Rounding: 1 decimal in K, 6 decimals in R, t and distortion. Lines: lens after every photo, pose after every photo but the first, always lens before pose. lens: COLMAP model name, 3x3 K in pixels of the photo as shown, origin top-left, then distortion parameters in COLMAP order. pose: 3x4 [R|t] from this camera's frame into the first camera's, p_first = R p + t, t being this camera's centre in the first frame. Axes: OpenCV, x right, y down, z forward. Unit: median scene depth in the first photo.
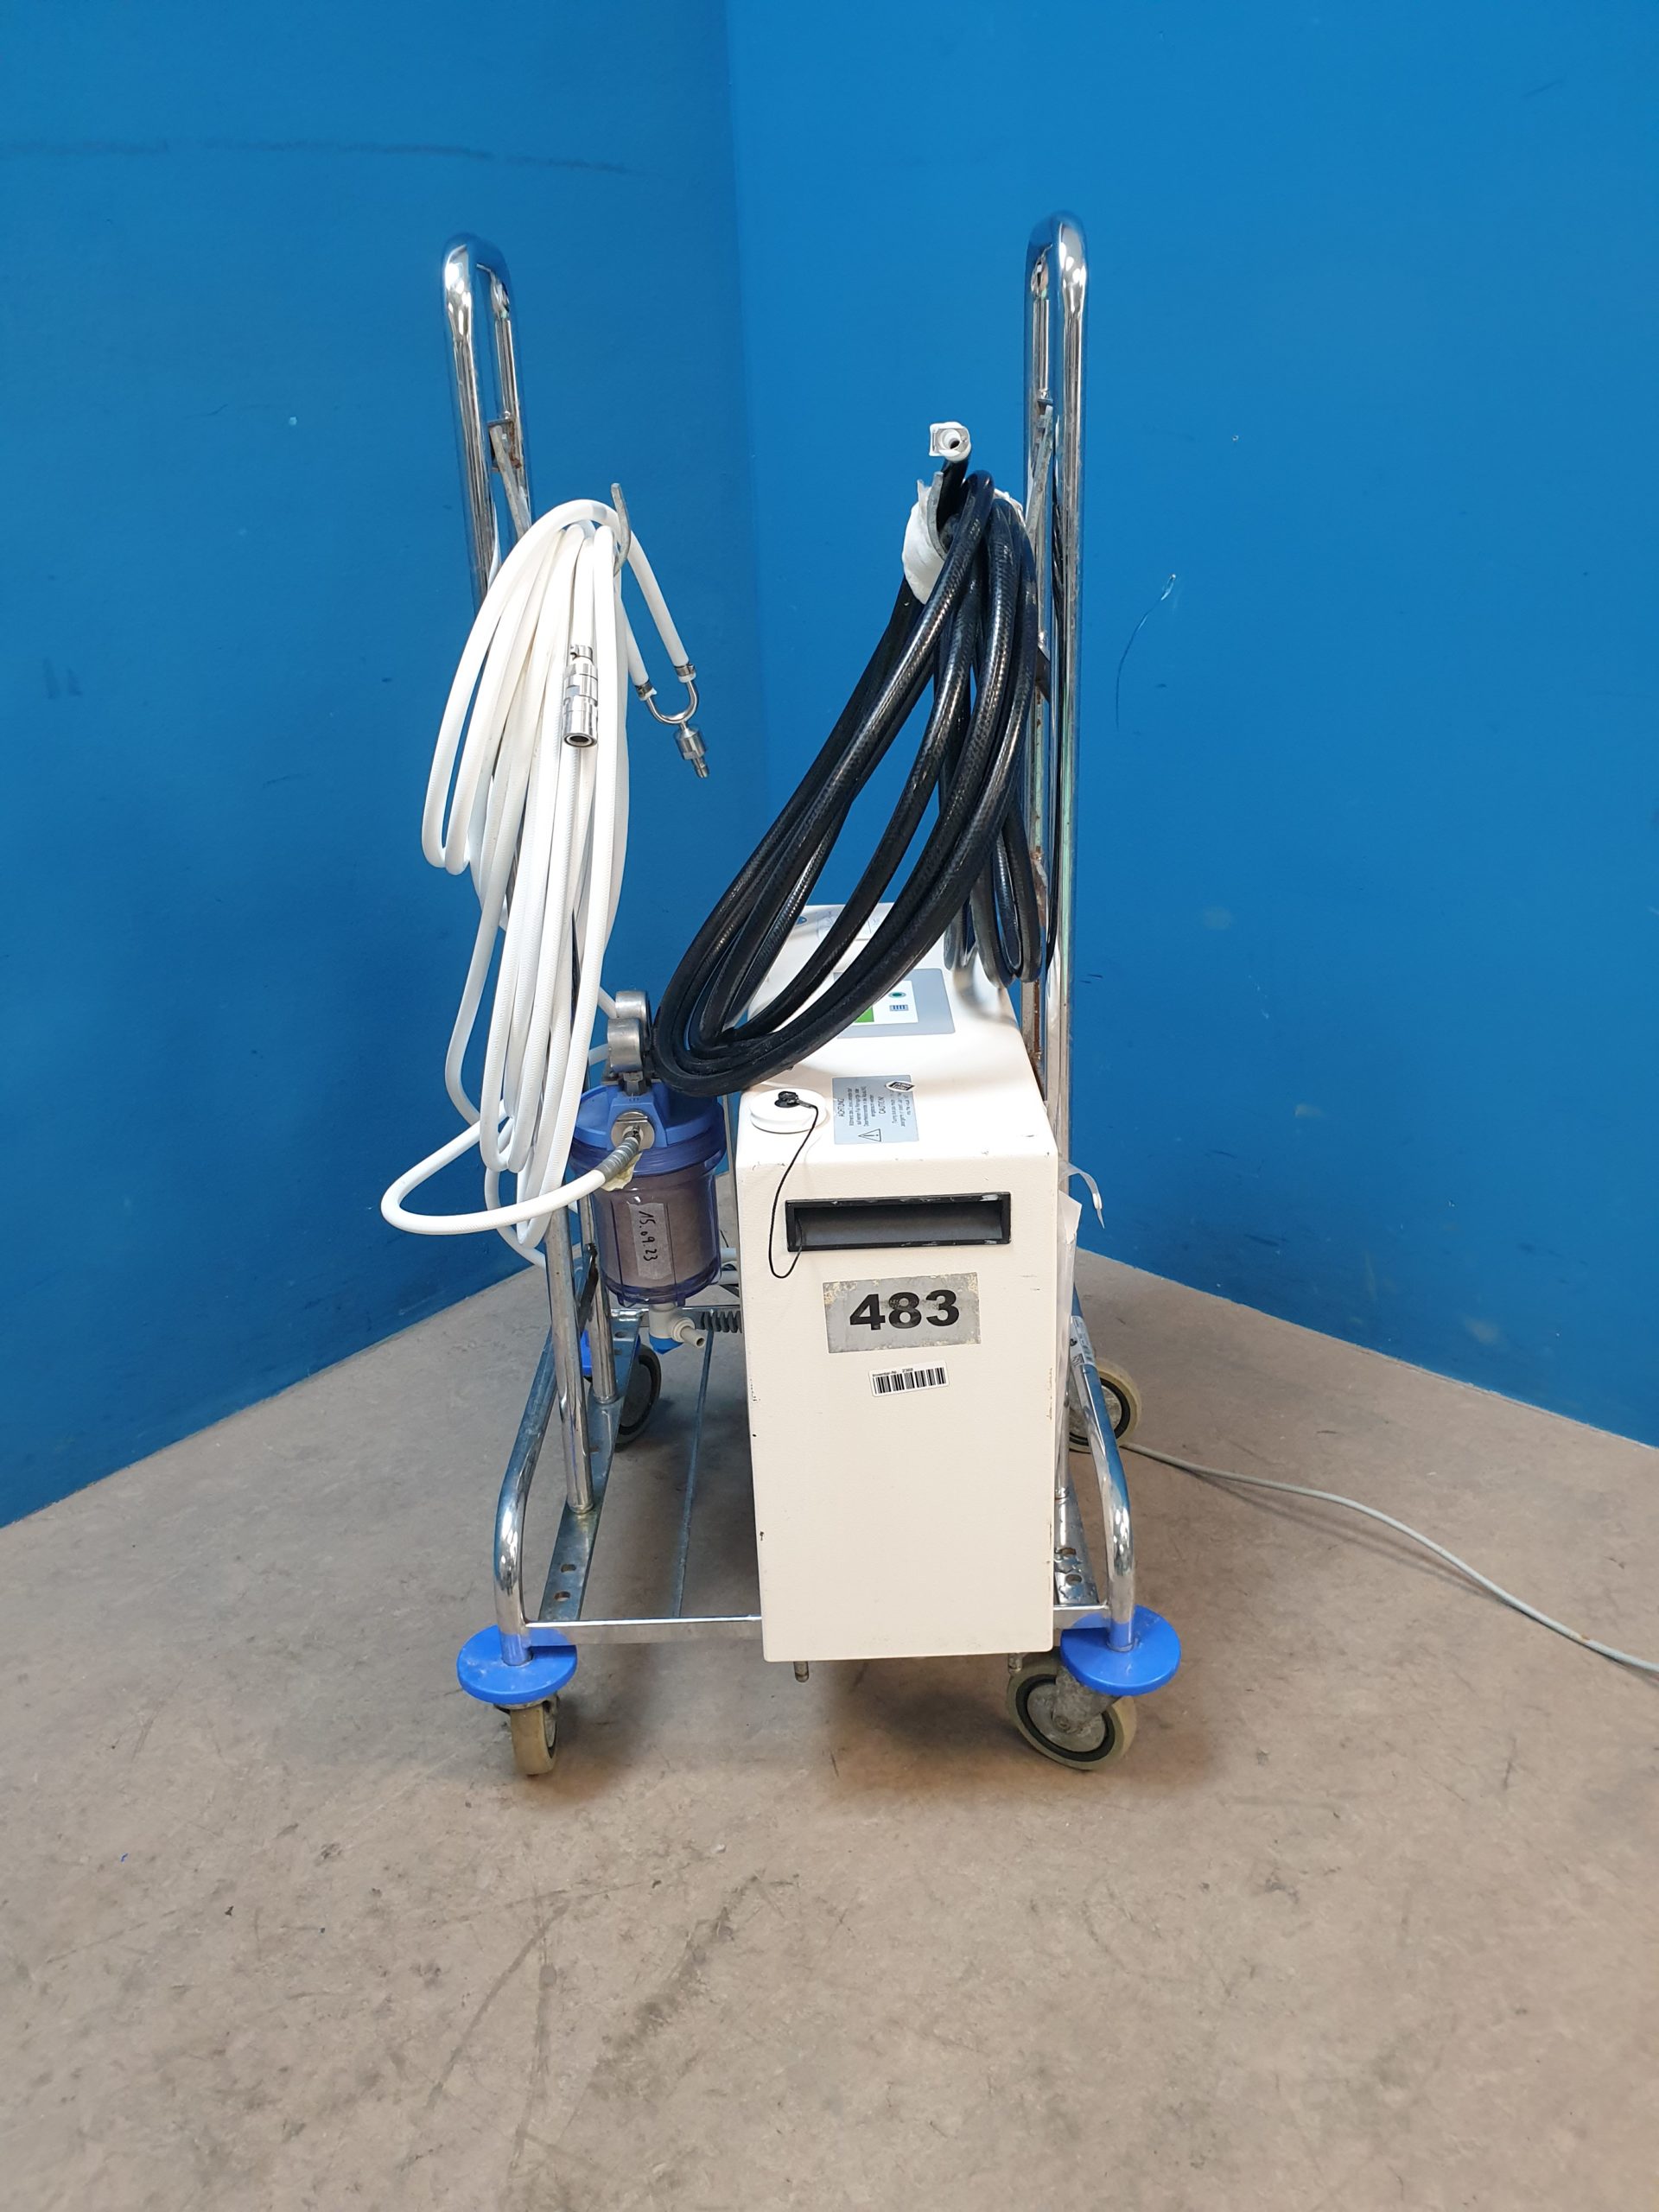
lens RADIAL K [[1699.6, 0, 829.5], [0, 1699.6, 1106.0], [0, 0, 1]] dist [-0.047758, 0.086993]
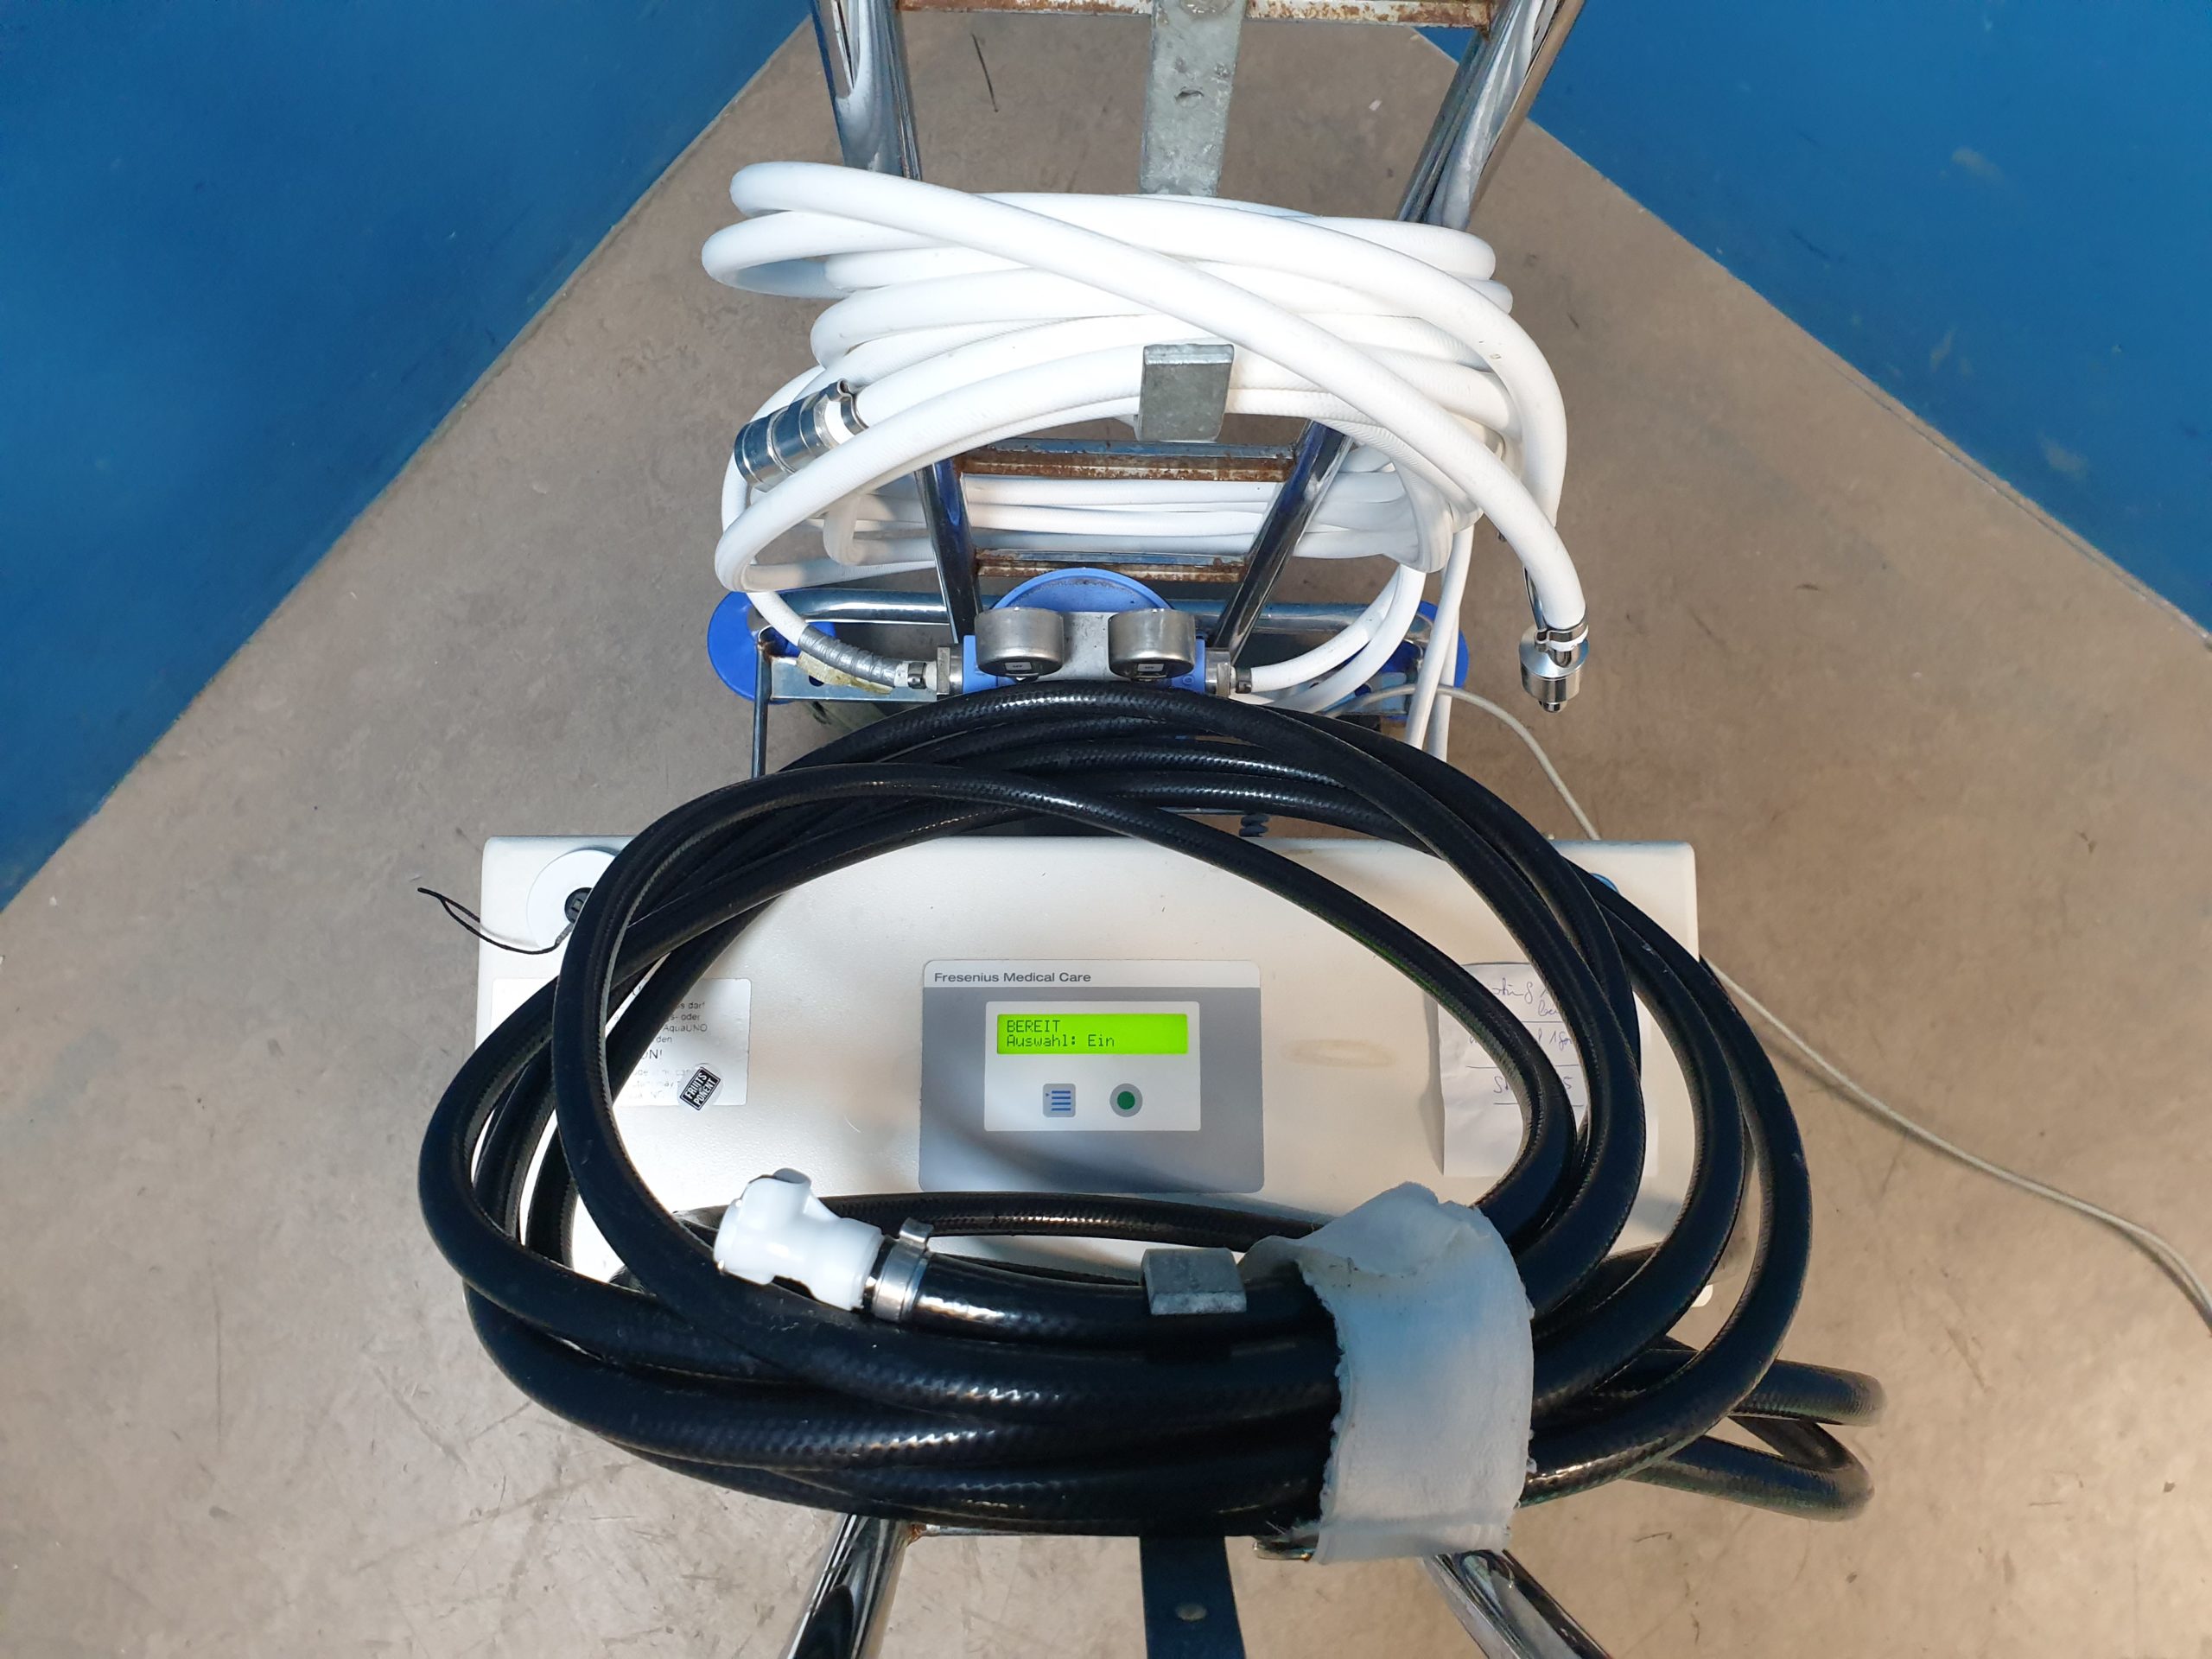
lens RADIAL K [[1677.4, 0, 1097.3], [0, 1677.4, 795.0], [0, 0, 1]] dist [-0.051921, 0.092819]
pose [[0.996537, -0.035815, 0.075040, -0.139581], [-0.045541, 0.519984, 0.852961, -0.579505], [-0.069569, -0.853425, 0.516552, 0.774292]]
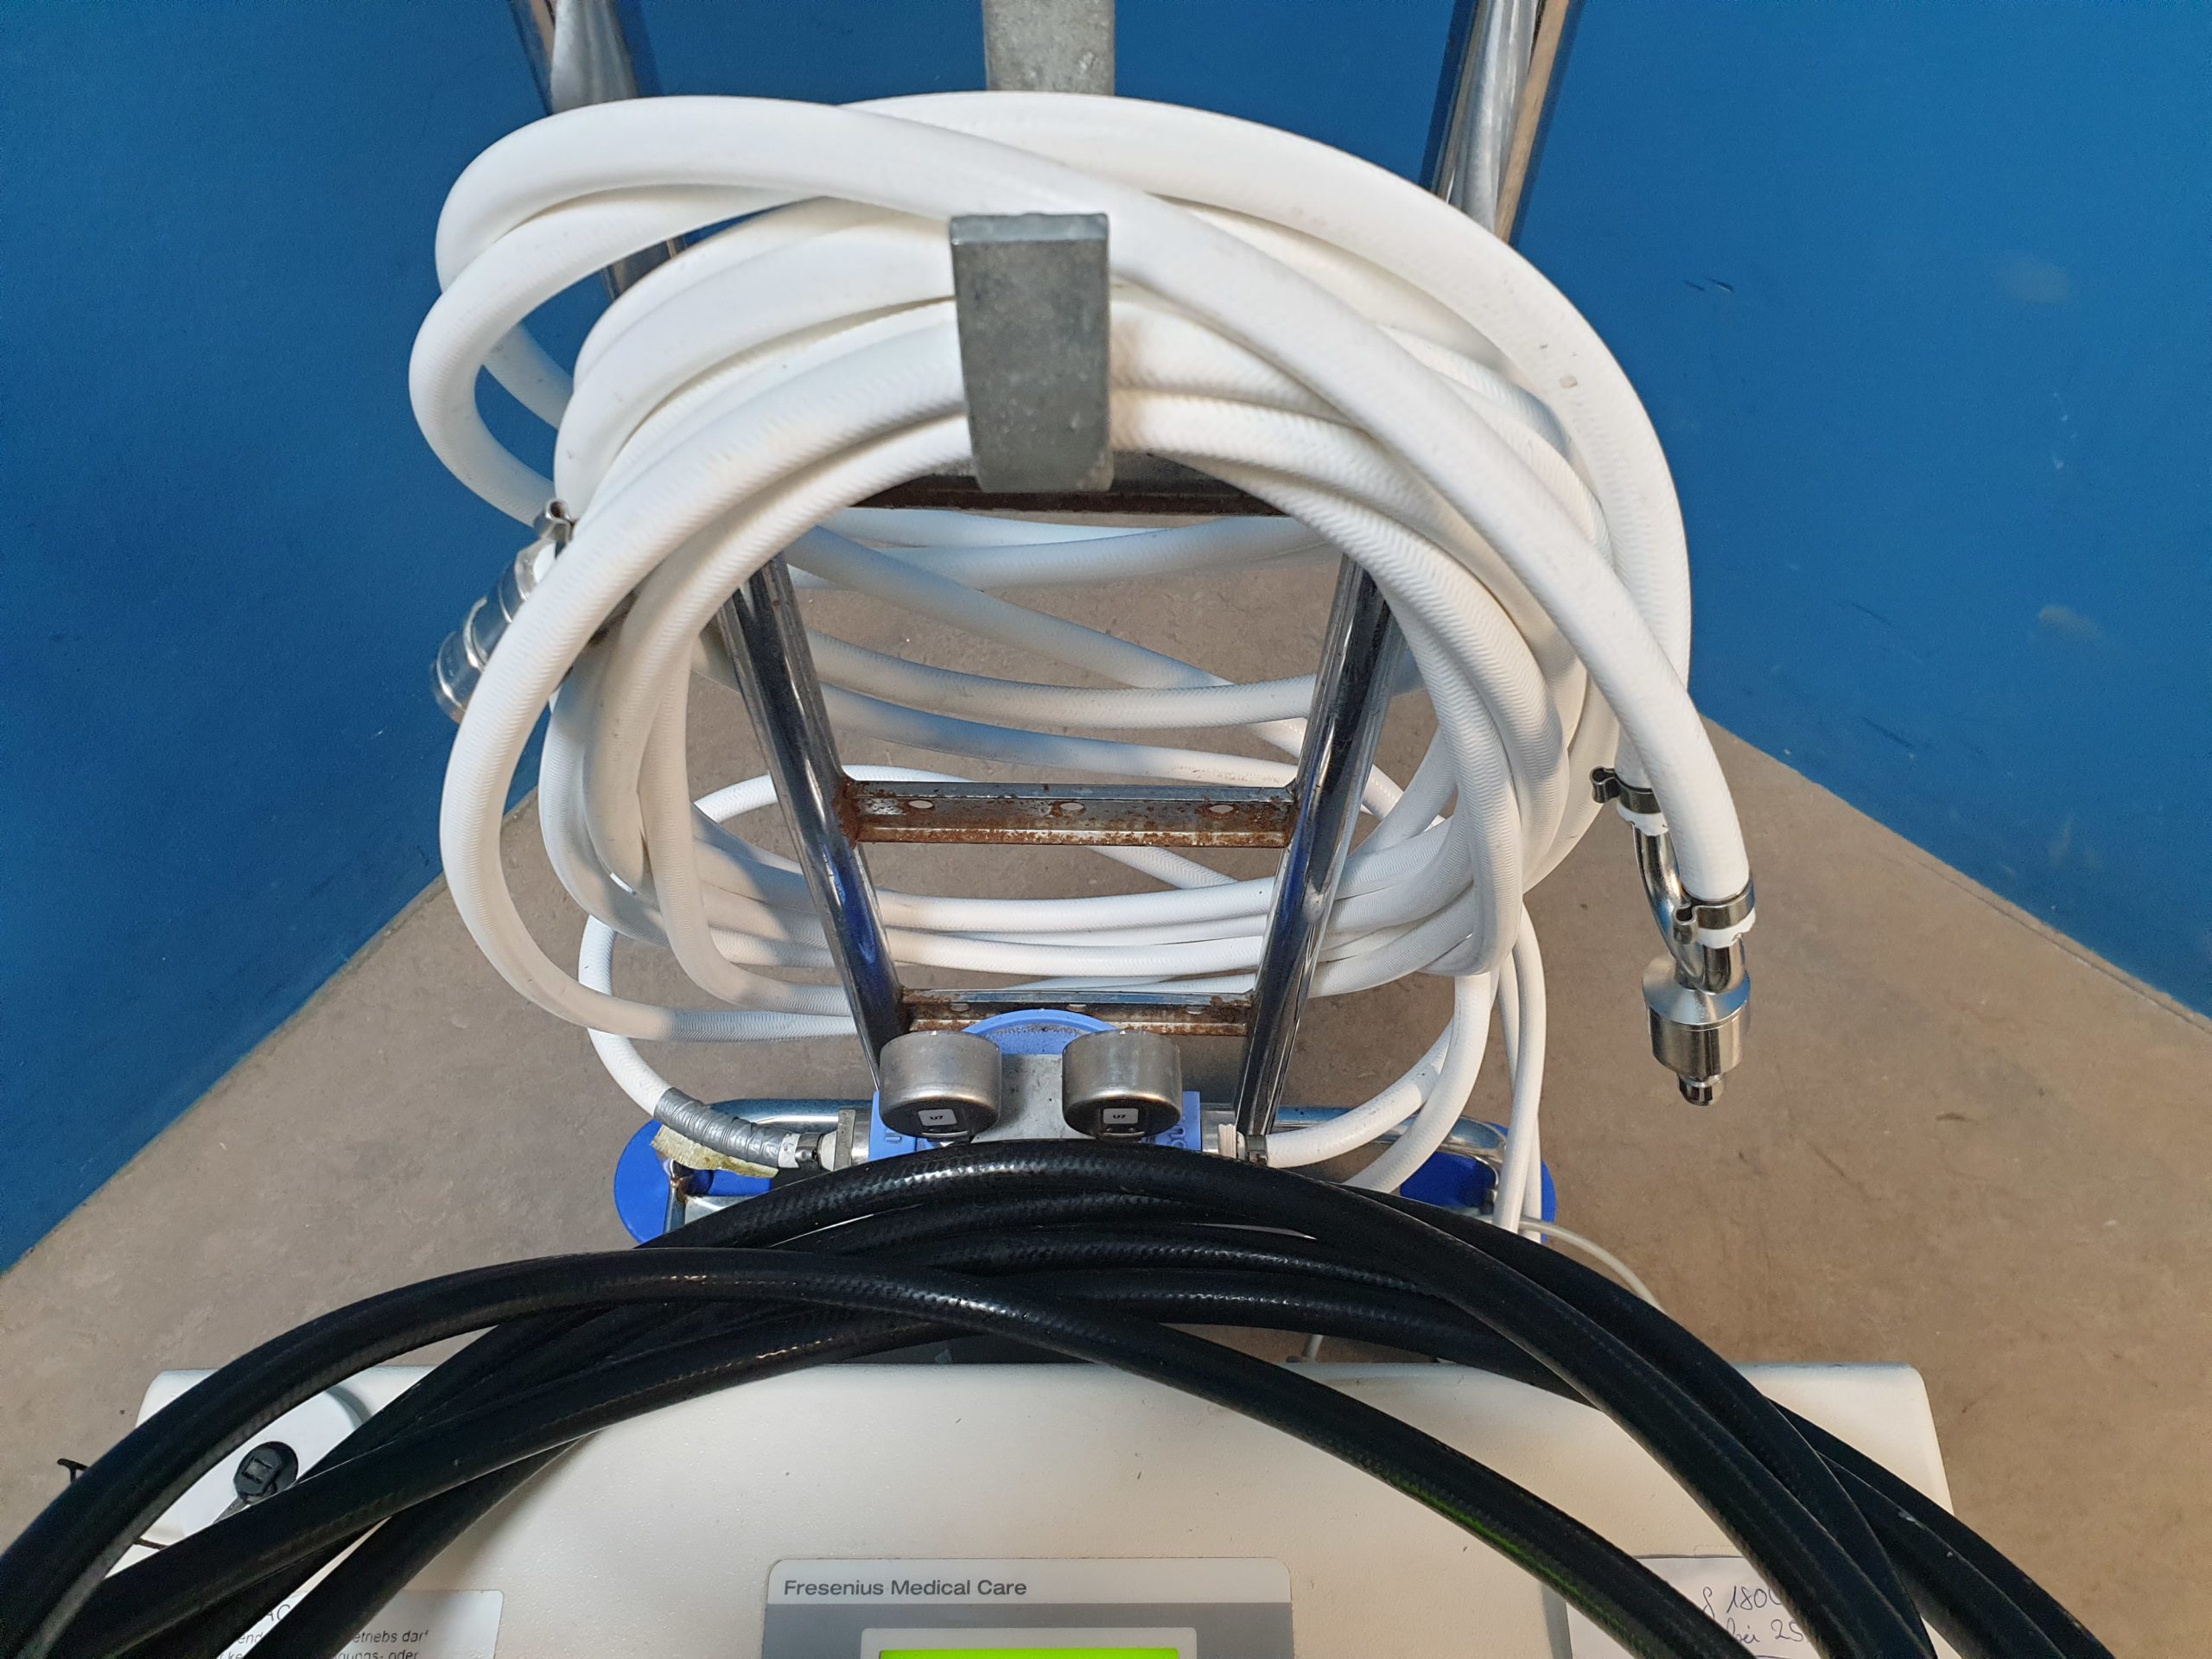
lens RADIAL K [[1699.6, 0, 1106.0], [0, 1699.6, 829.5], [0, 0, 1]] dist [-0.047758, 0.086993]
pose [[0.997760, -0.022844, 0.062877, -0.104929], [-0.021092, 0.784540, 0.619719, -0.423957], [-0.063486, -0.619657, 0.782301, 0.827719]]
